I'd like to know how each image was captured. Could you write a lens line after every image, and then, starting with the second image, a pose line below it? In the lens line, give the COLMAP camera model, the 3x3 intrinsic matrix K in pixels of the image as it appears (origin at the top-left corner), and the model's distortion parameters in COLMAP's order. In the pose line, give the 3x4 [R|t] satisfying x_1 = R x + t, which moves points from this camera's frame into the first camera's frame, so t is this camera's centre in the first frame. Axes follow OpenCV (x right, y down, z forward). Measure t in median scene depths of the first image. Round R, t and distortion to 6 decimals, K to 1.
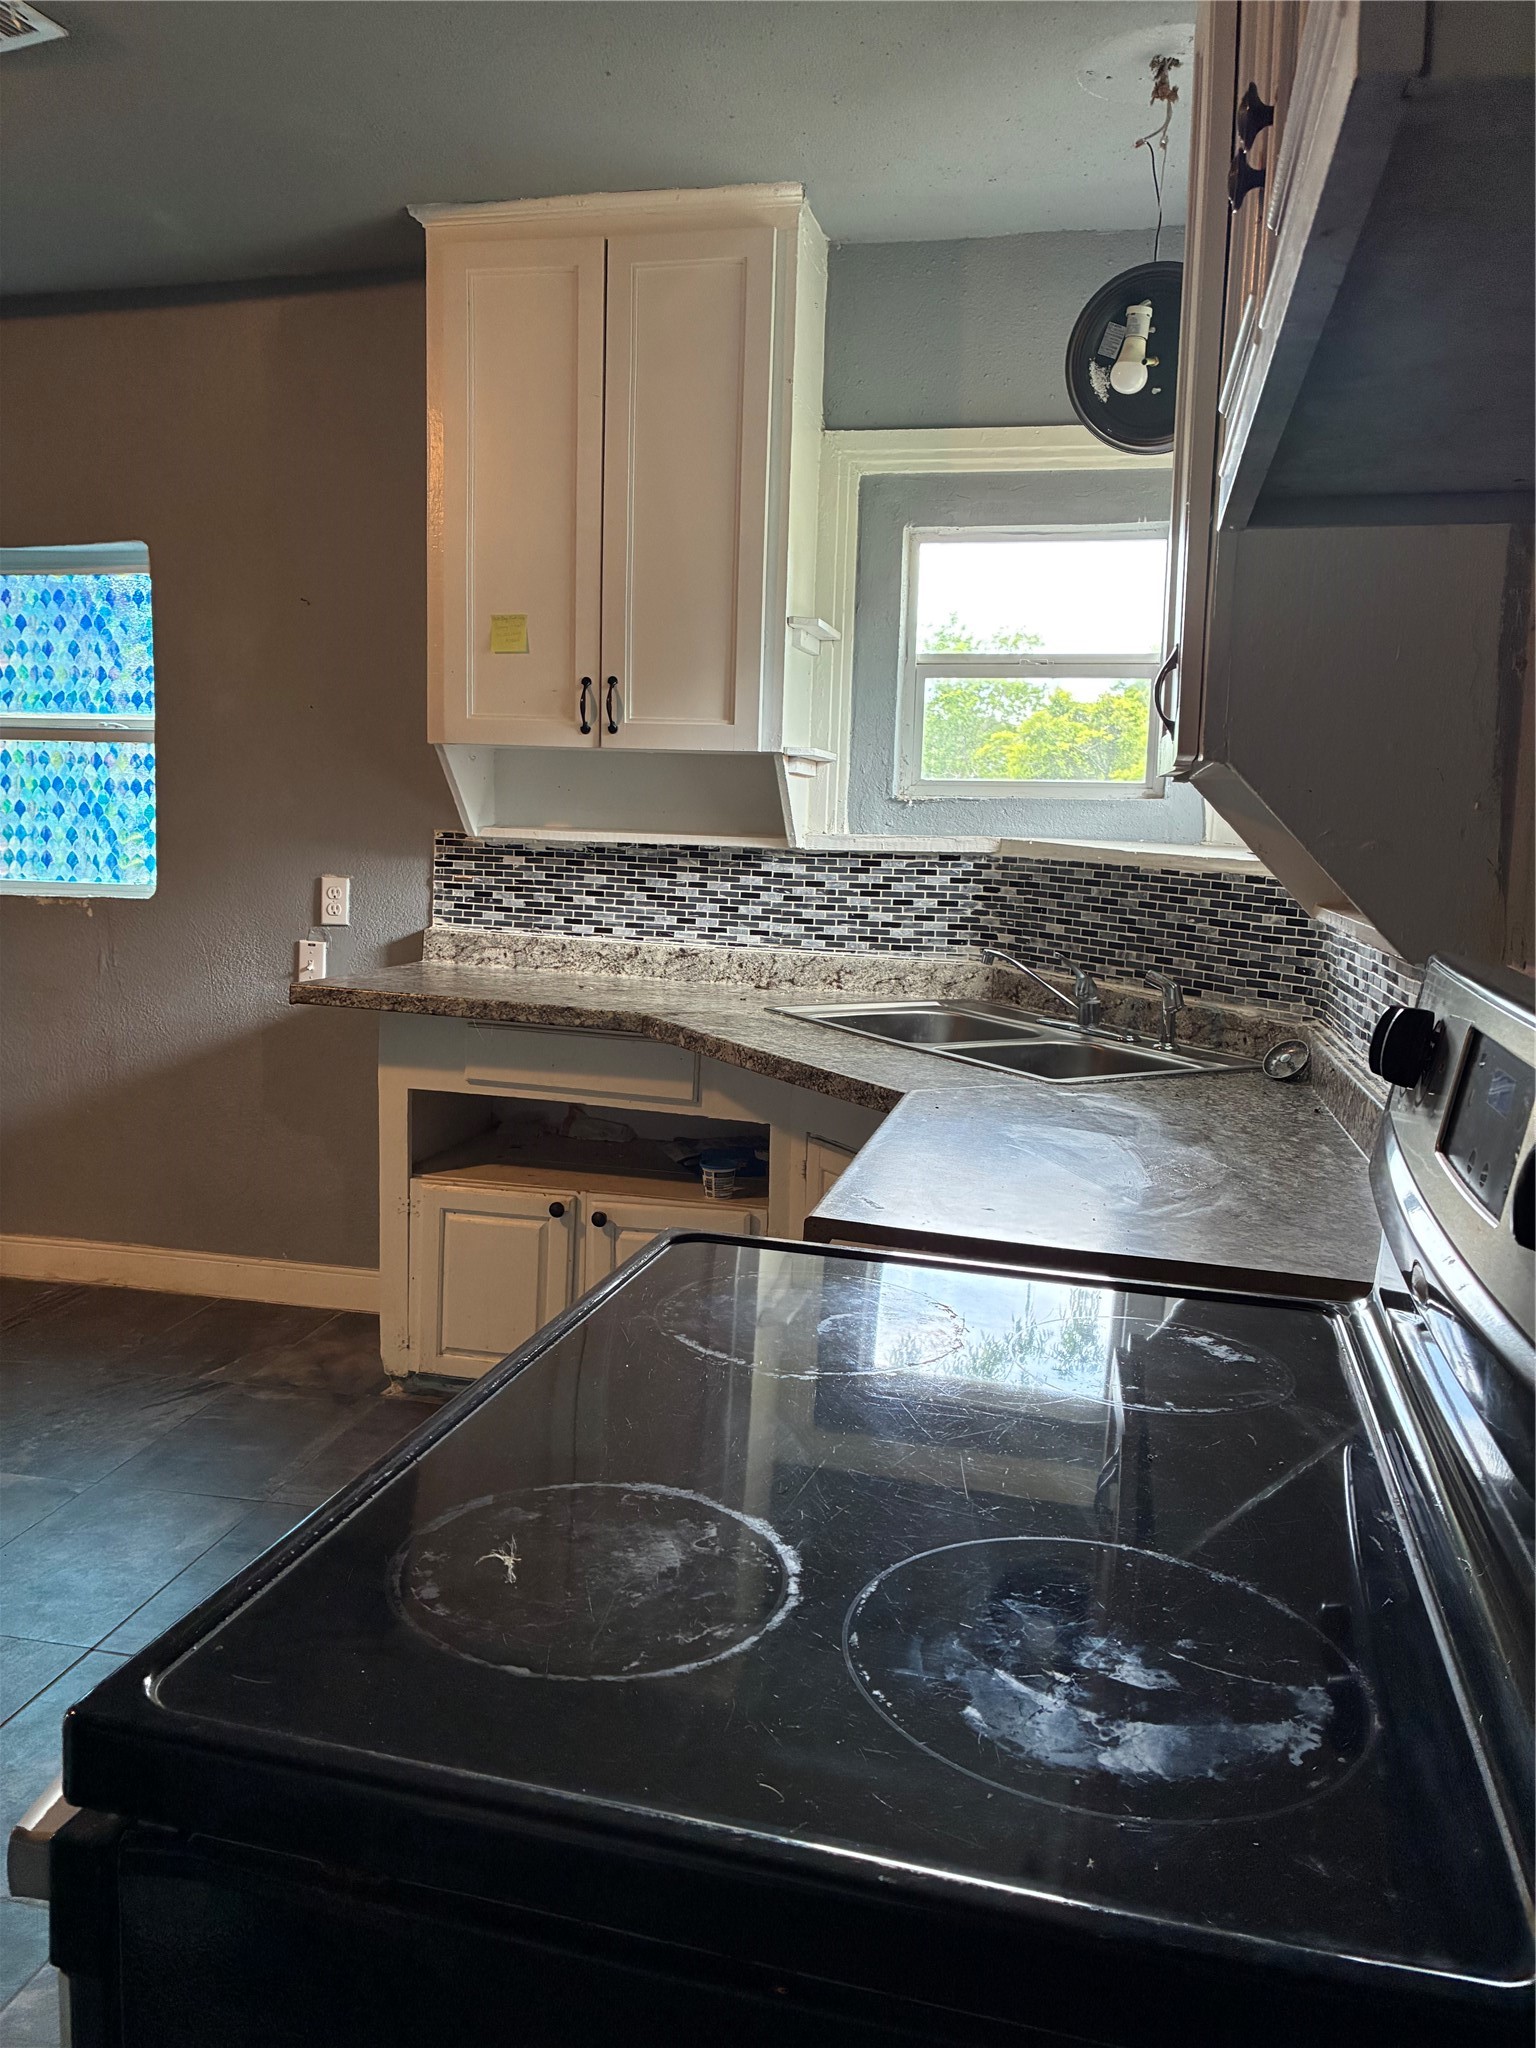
lens RADIAL K [[1572.8, 0, 776.5], [0, 1572.8, 1012.4], [0, 0, 1]] dist [0.027597, -0.010409]
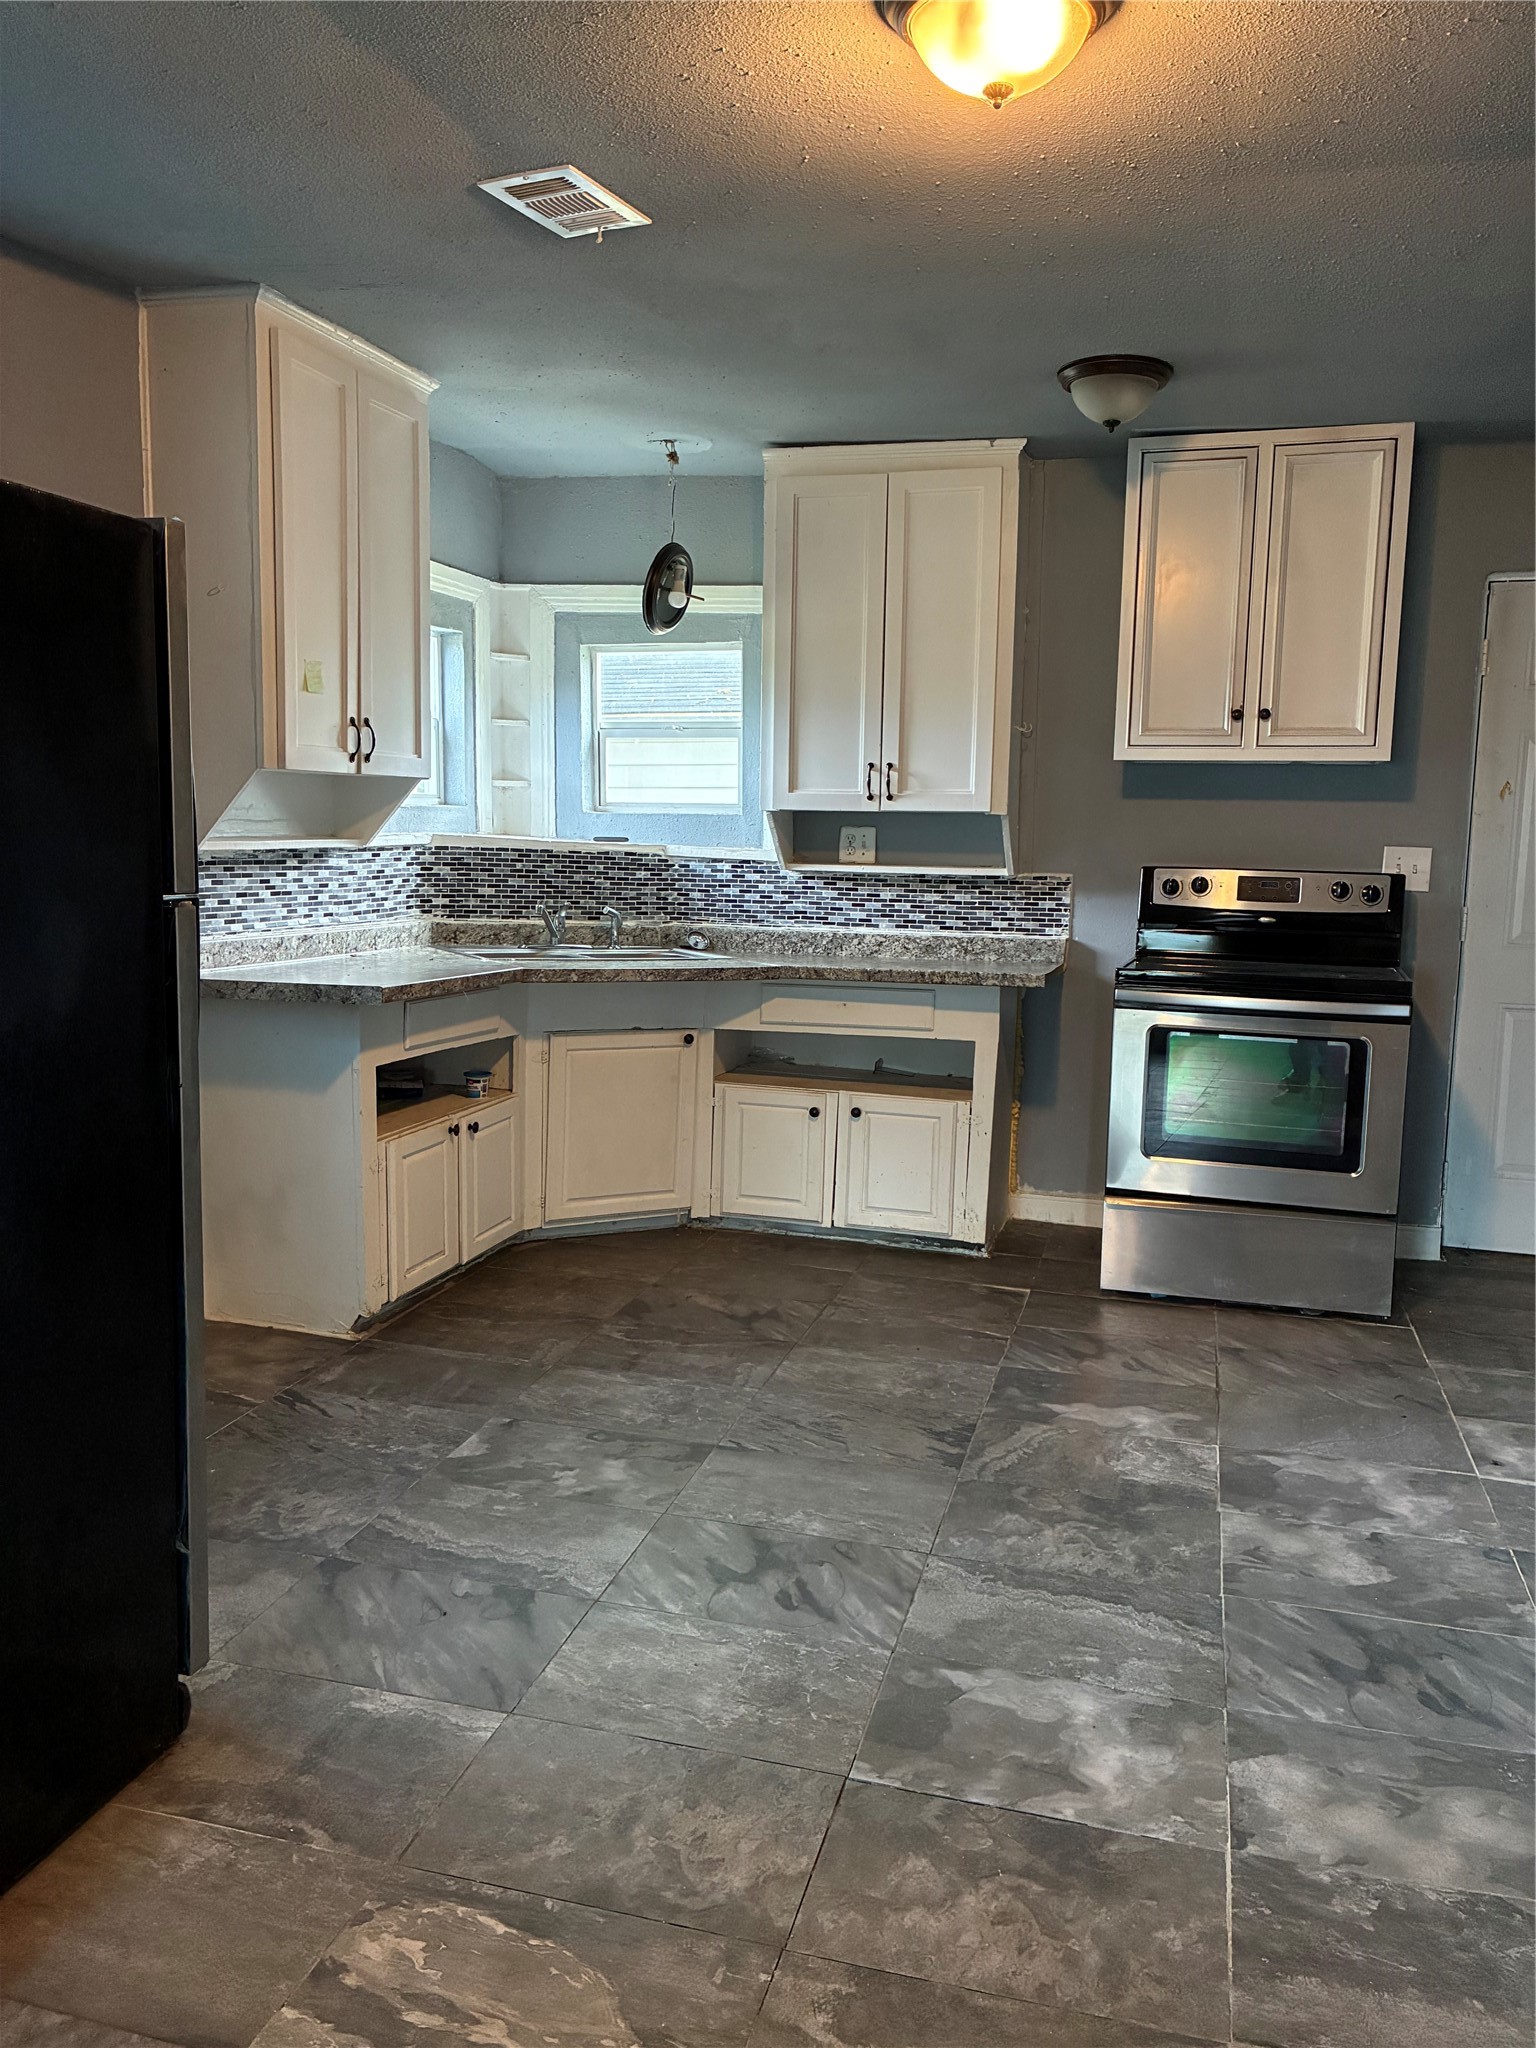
lens RADIAL K [[1545.8, 0, 776.1], [0, 1545.8, 1024.1], [0, 0, 1]] dist [0.023439, 0.002357]
pose [[0.061922, -0.159739, 0.985215, -1.229926], [0.100602, 0.983081, 0.153070, -0.118709], [-0.992998, 0.089636, 0.076945, 0.554780]]
